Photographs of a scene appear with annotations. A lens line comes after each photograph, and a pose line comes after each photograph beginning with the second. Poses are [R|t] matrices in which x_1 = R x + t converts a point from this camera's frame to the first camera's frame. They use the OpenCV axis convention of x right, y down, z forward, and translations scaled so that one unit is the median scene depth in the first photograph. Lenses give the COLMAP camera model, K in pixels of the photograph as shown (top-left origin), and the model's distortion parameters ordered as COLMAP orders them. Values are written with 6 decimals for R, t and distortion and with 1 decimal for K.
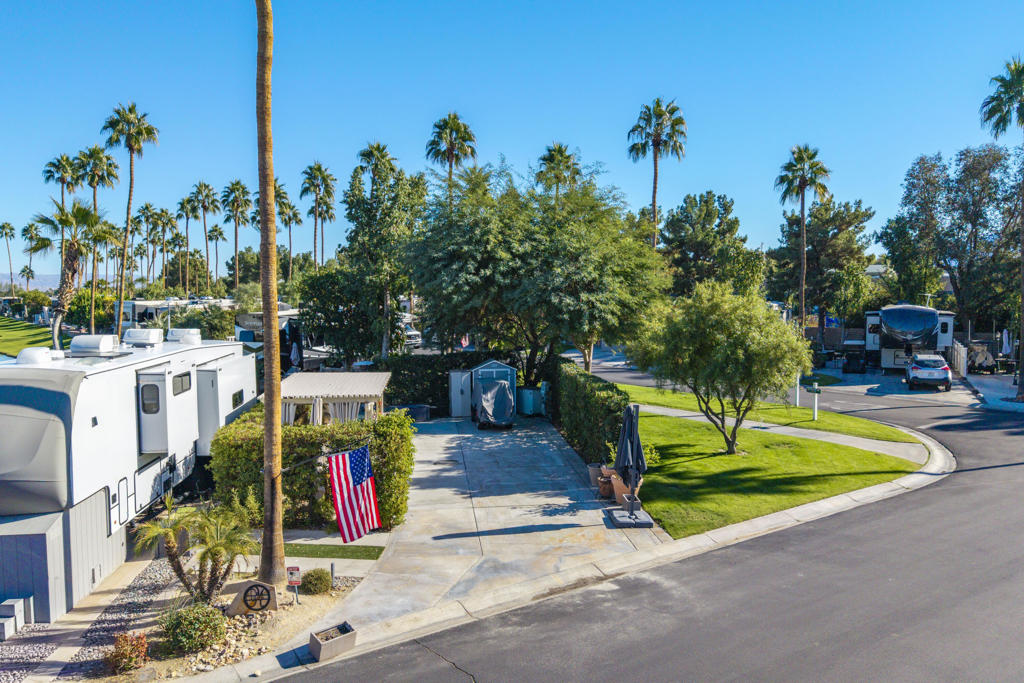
lens RADIAL K [[799.4, 0, 506.0], [0, 799.4, 339.3], [0, 0, 1]] dist [0.011480, -0.014425]
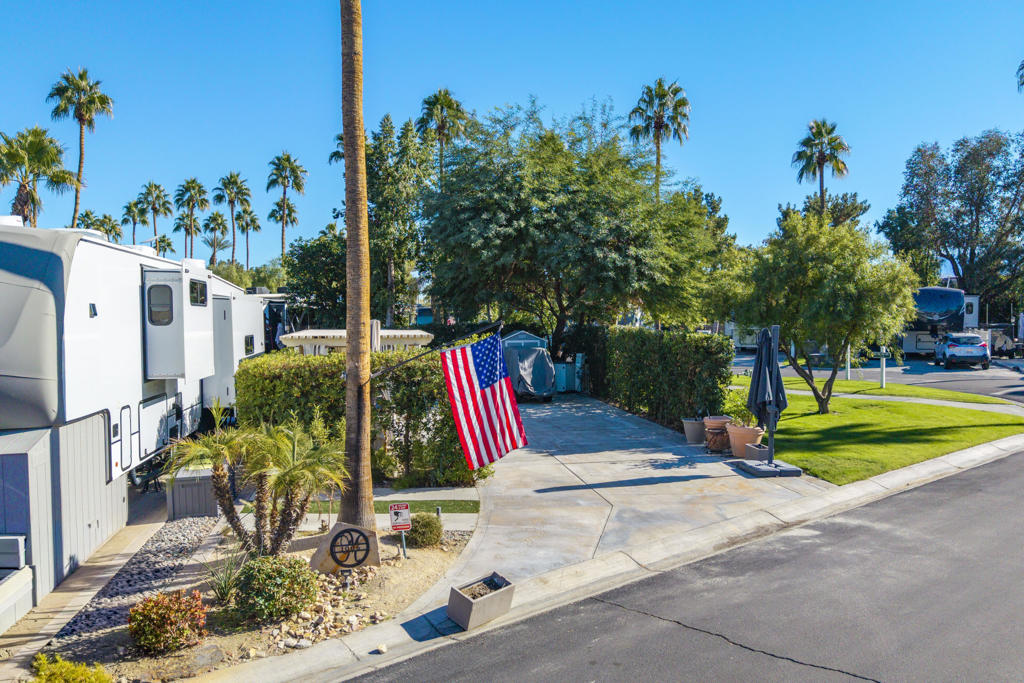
lens RADIAL K [[782.3, 0, 514.1], [0, 782.3, 355.4], [0, 0, 1]] dist [0.004143, -0.005449]
pose [[0.995735, -0.006923, 0.092001, -0.131277], [0.009752, 0.999492, -0.030334, 0.101903], [-0.091745, 0.031102, 0.995297, 0.180686]]
